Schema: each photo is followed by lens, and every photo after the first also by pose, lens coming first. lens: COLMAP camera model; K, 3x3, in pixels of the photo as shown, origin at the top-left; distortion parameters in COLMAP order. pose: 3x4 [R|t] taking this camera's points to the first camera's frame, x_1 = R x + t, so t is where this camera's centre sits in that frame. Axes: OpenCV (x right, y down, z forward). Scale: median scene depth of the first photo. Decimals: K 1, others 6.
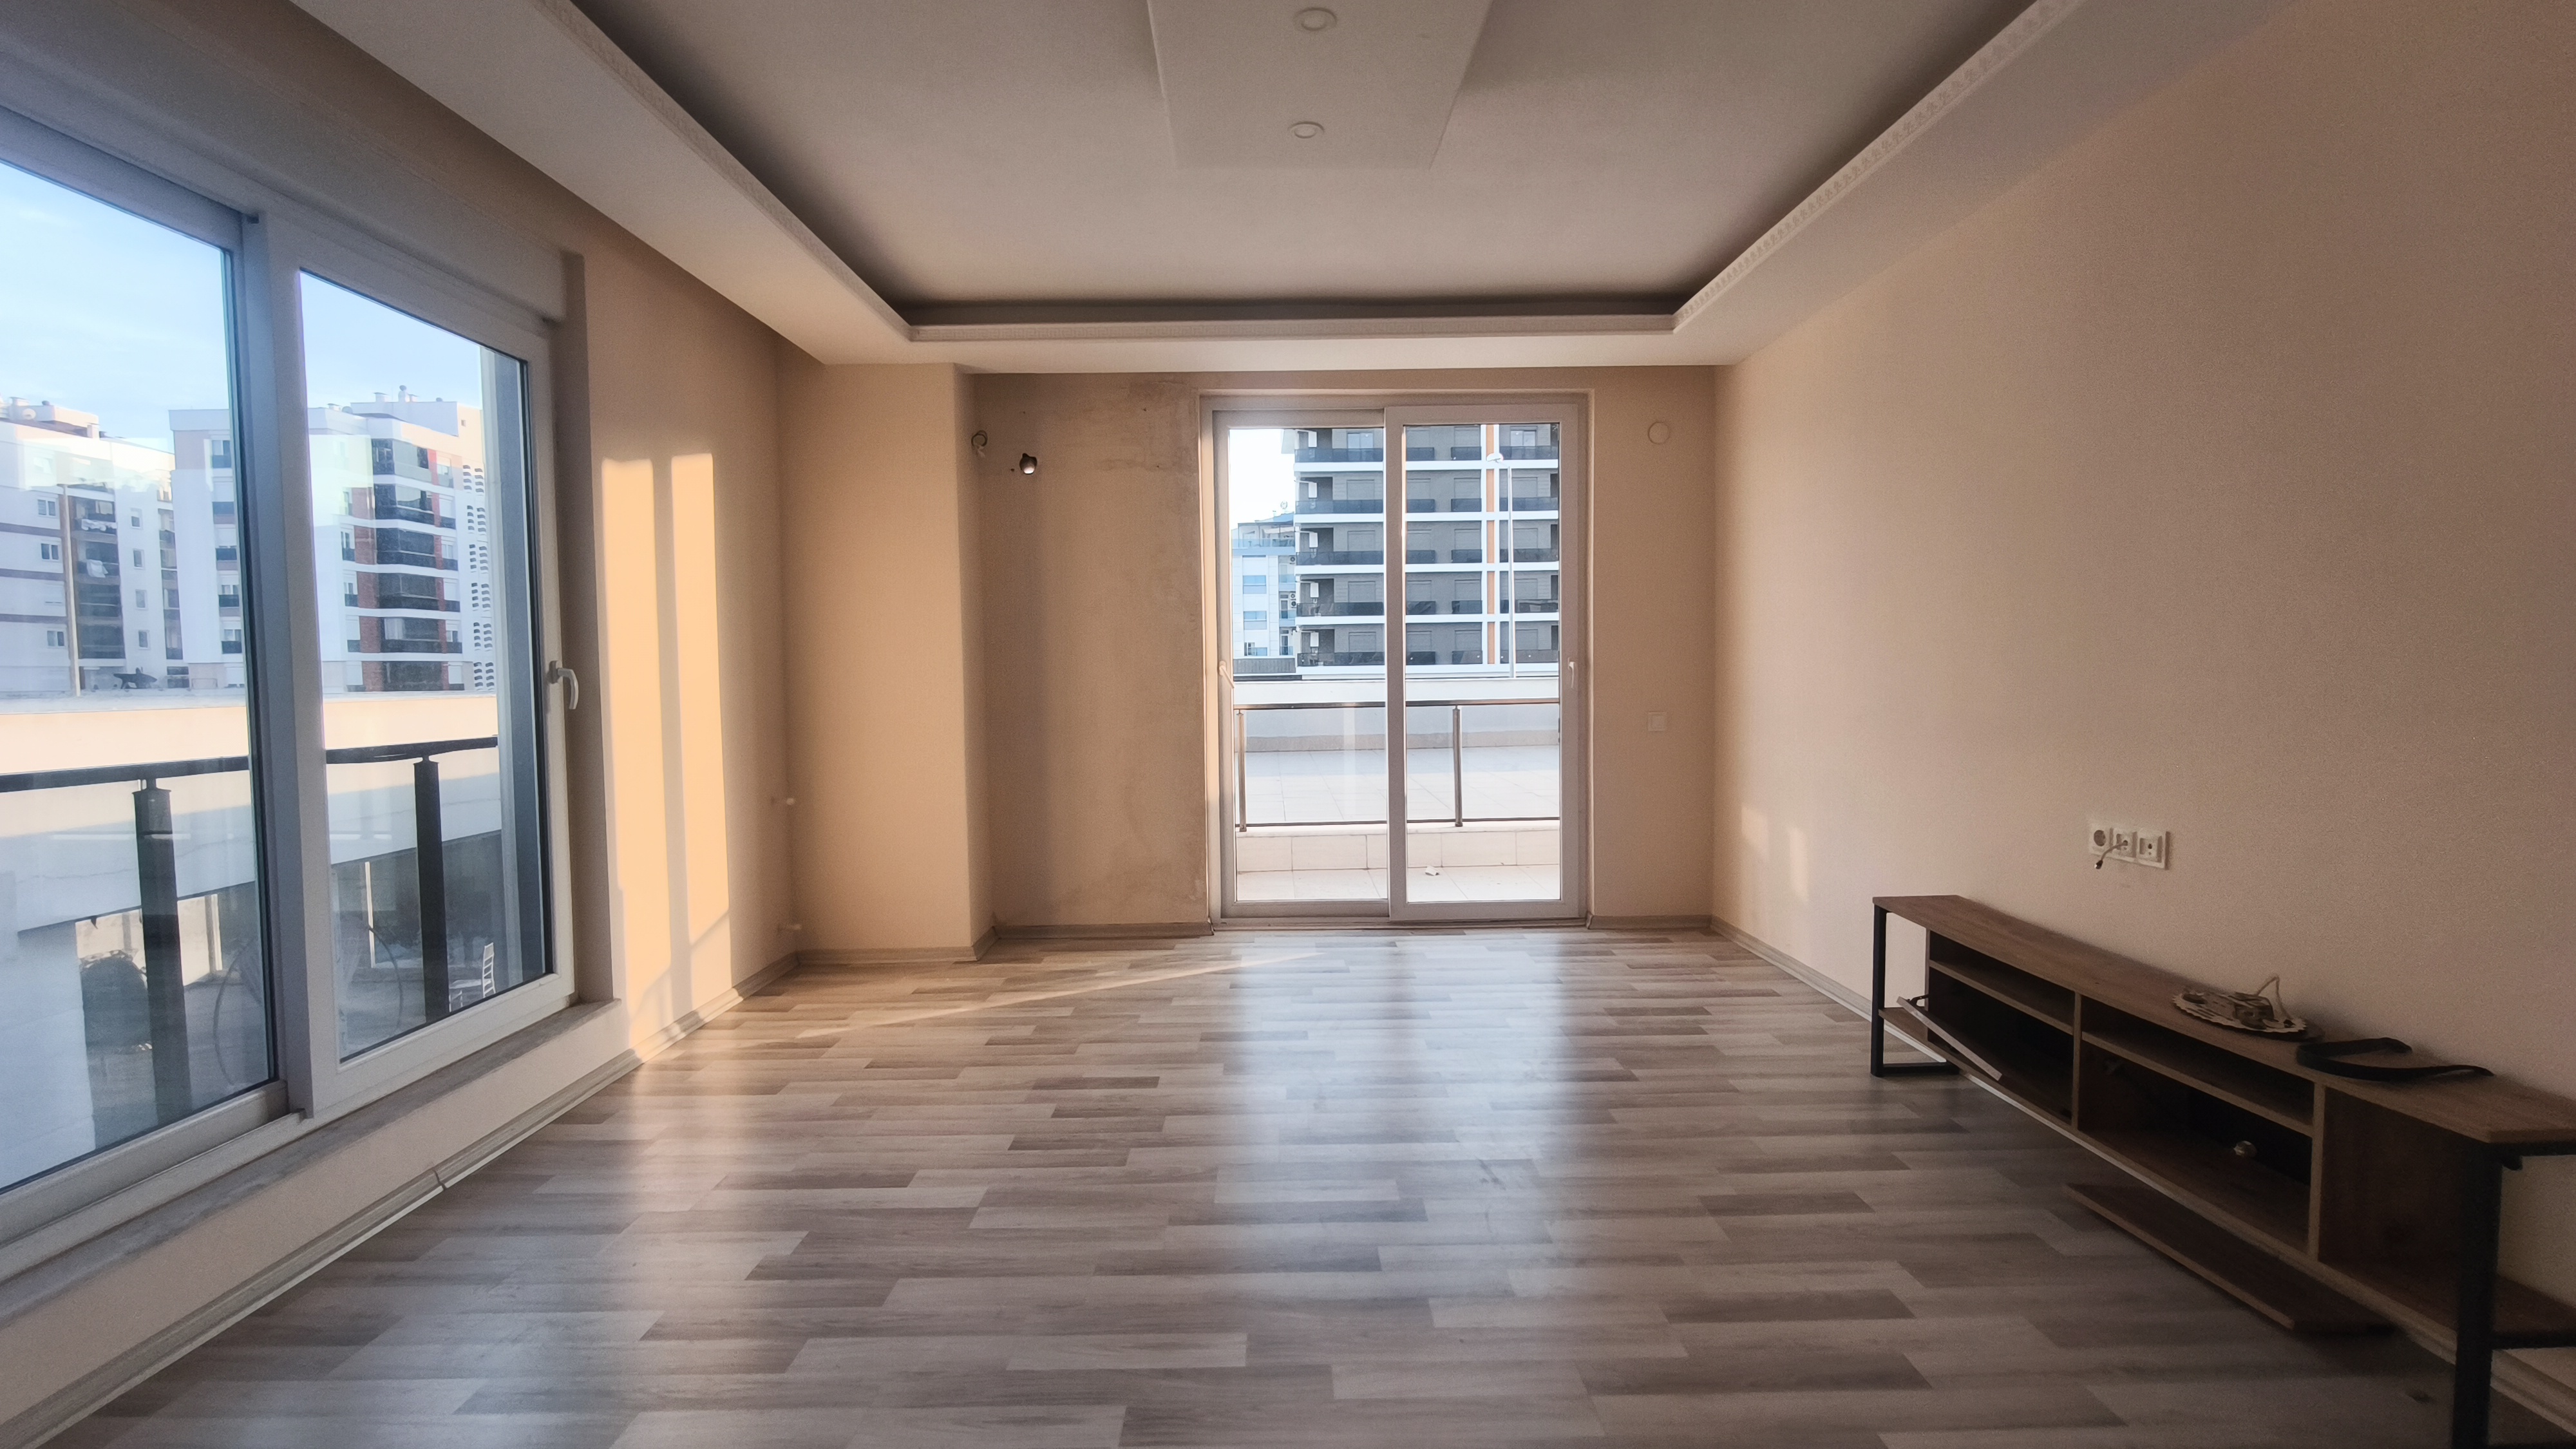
lens RADIAL K [[1073.8, 0, 1299.1], [0, 1073.8, 727.7], [0, 0, 1]] dist [-0.003343, -0.000165]
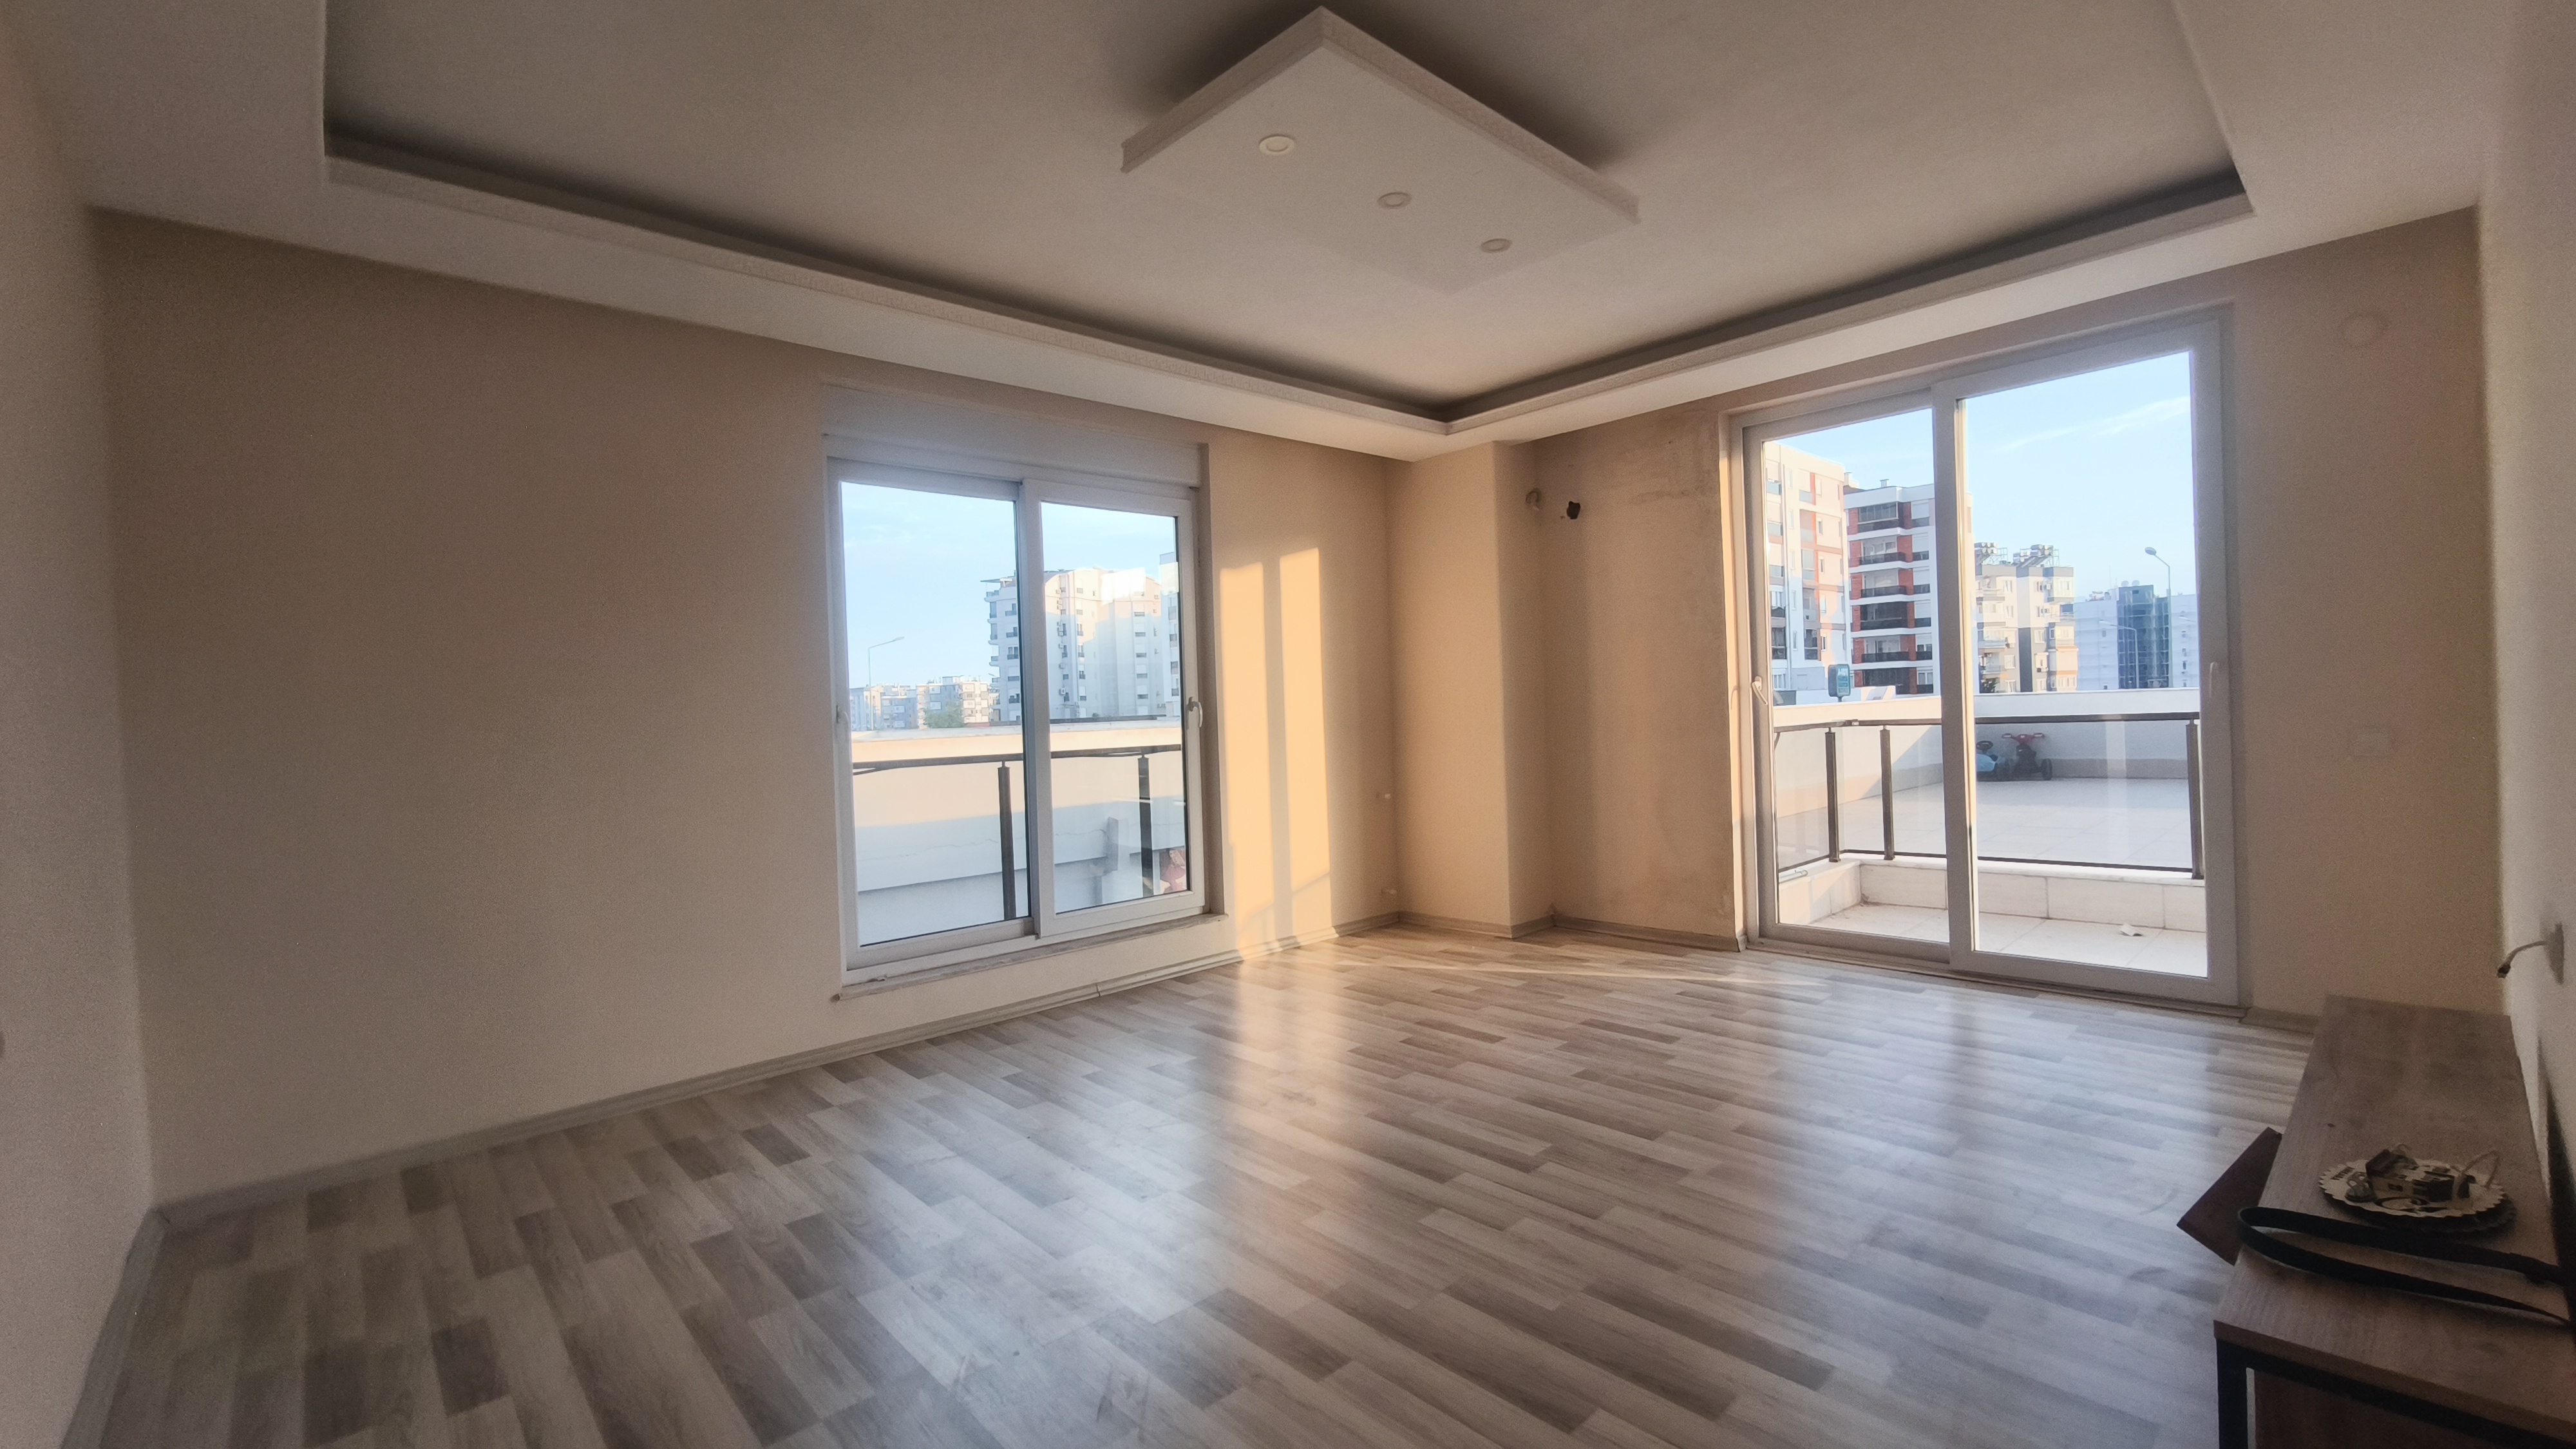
lens RADIAL K [[1073.8, 0, 1279.3], [0, 1073.8, 719.7], [0, 0, 1]] dist [-0.003343, -0.000165]
pose [[0.662761, -0.006099, -0.748806, 0.498988], [-0.010244, 0.999799, -0.017210, -0.001118], [0.748761, 0.019077, 0.662566, 0.020623]]
